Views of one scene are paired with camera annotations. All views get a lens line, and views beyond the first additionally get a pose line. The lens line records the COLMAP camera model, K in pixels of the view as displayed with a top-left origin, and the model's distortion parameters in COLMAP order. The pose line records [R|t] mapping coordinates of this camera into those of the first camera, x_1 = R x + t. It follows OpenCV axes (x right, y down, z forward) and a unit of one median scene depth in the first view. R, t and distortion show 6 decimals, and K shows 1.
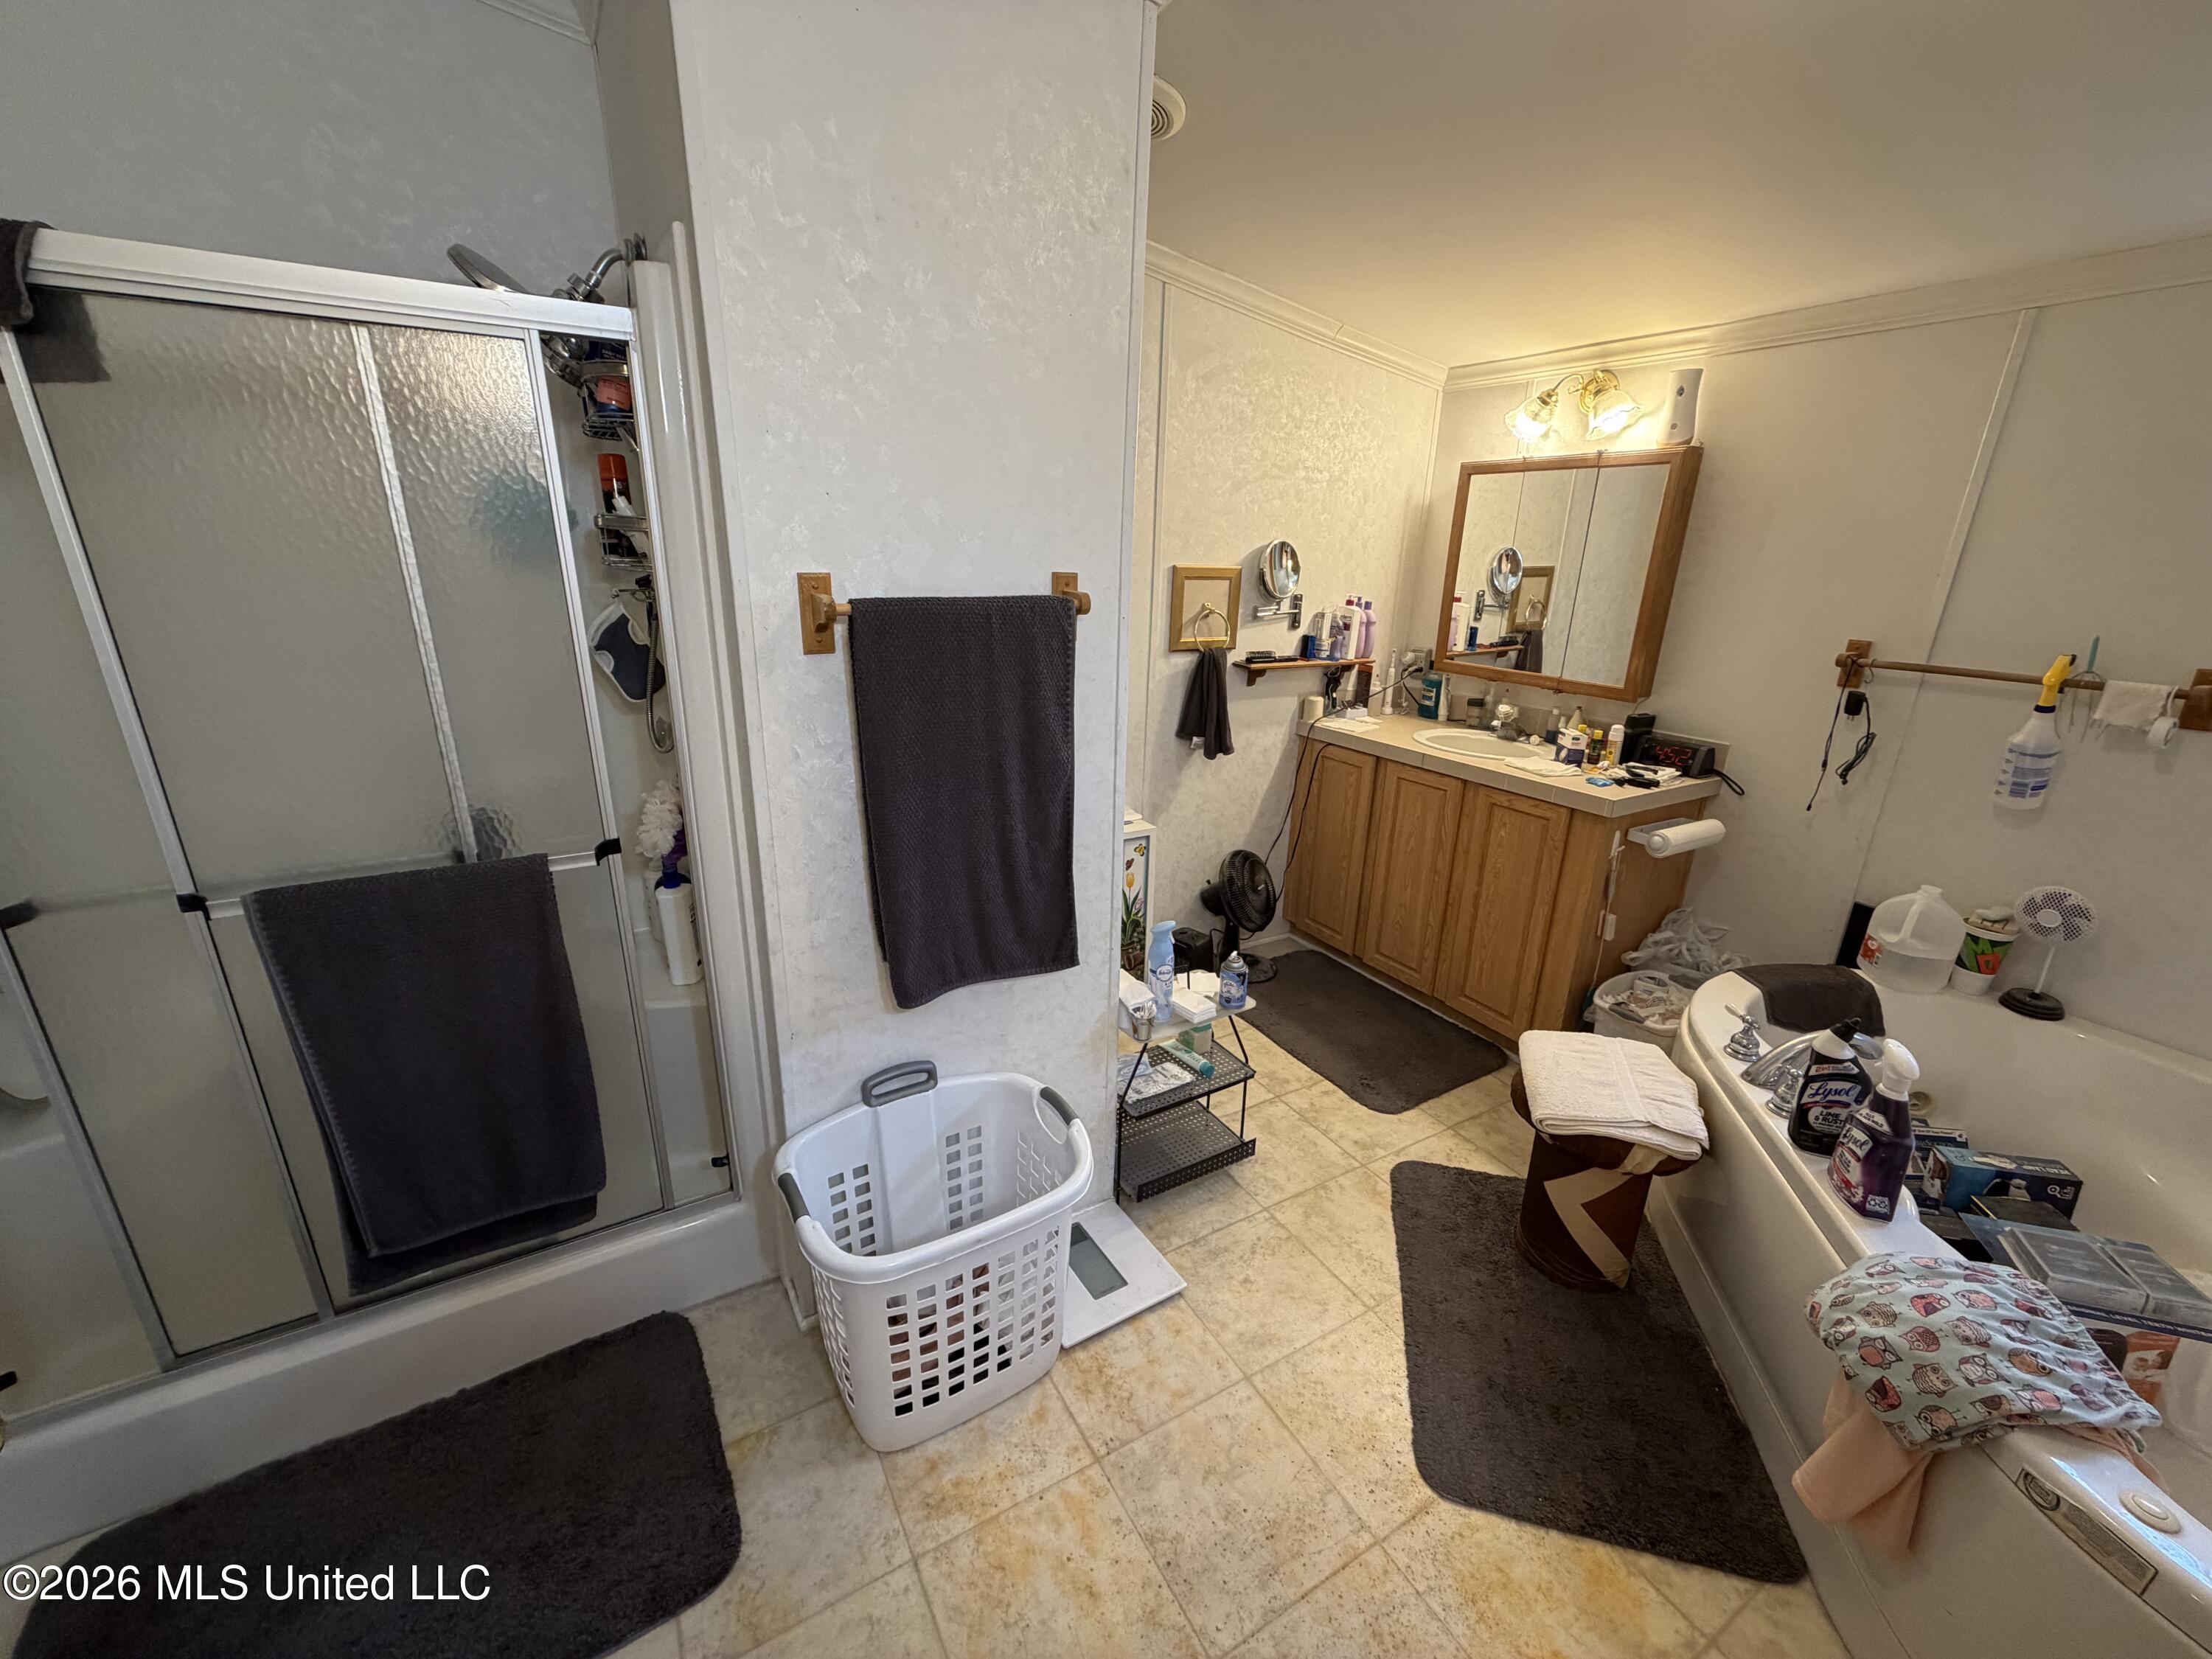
lens RADIAL K [[882.1, 0, 1104.2], [0, 882.1, 828.2], [0, 0, 1]] dist [0.001031, 0.000479]
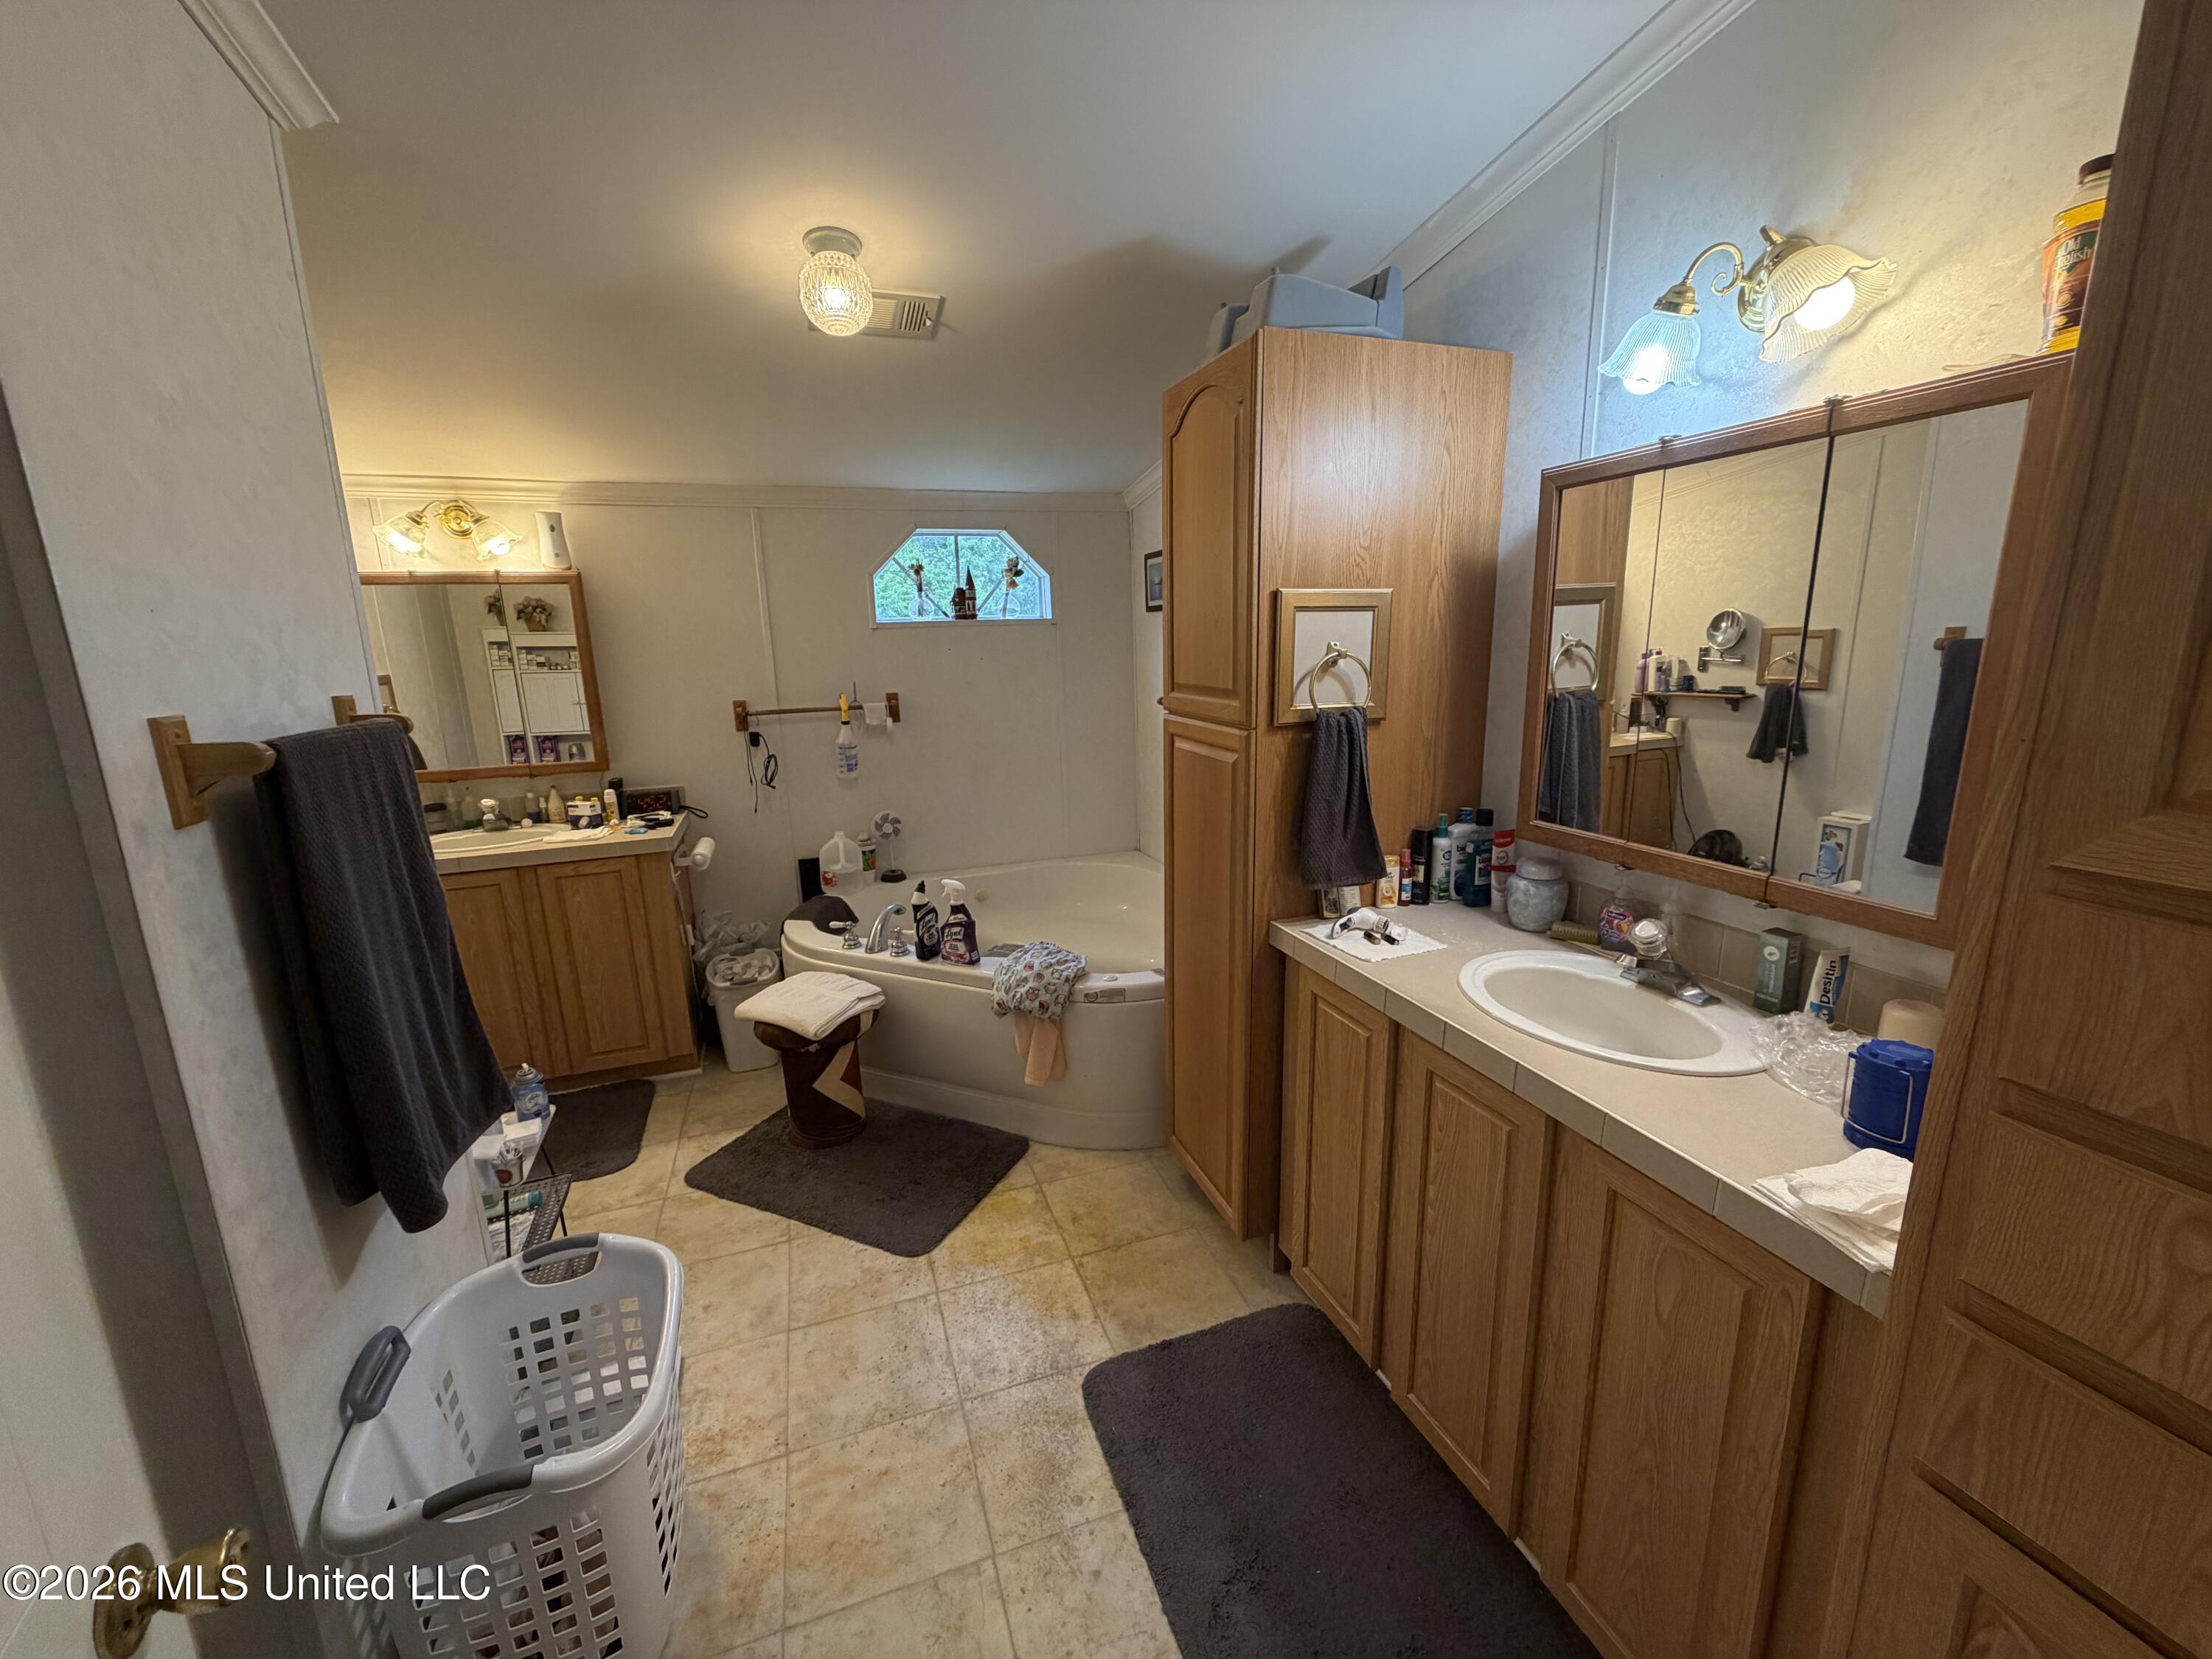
lens RADIAL K [[882.1, 0, 1104.2], [0, 882.1, 828.2], [0, 0, 1]] dist [0.001031, 0.000479]
pose [[0.190167, -0.232789, 0.953753, -0.718111], [0.335470, 0.928413, 0.159716, -0.049633], [-0.922657, 0.289583, 0.254647, 0.111243]]
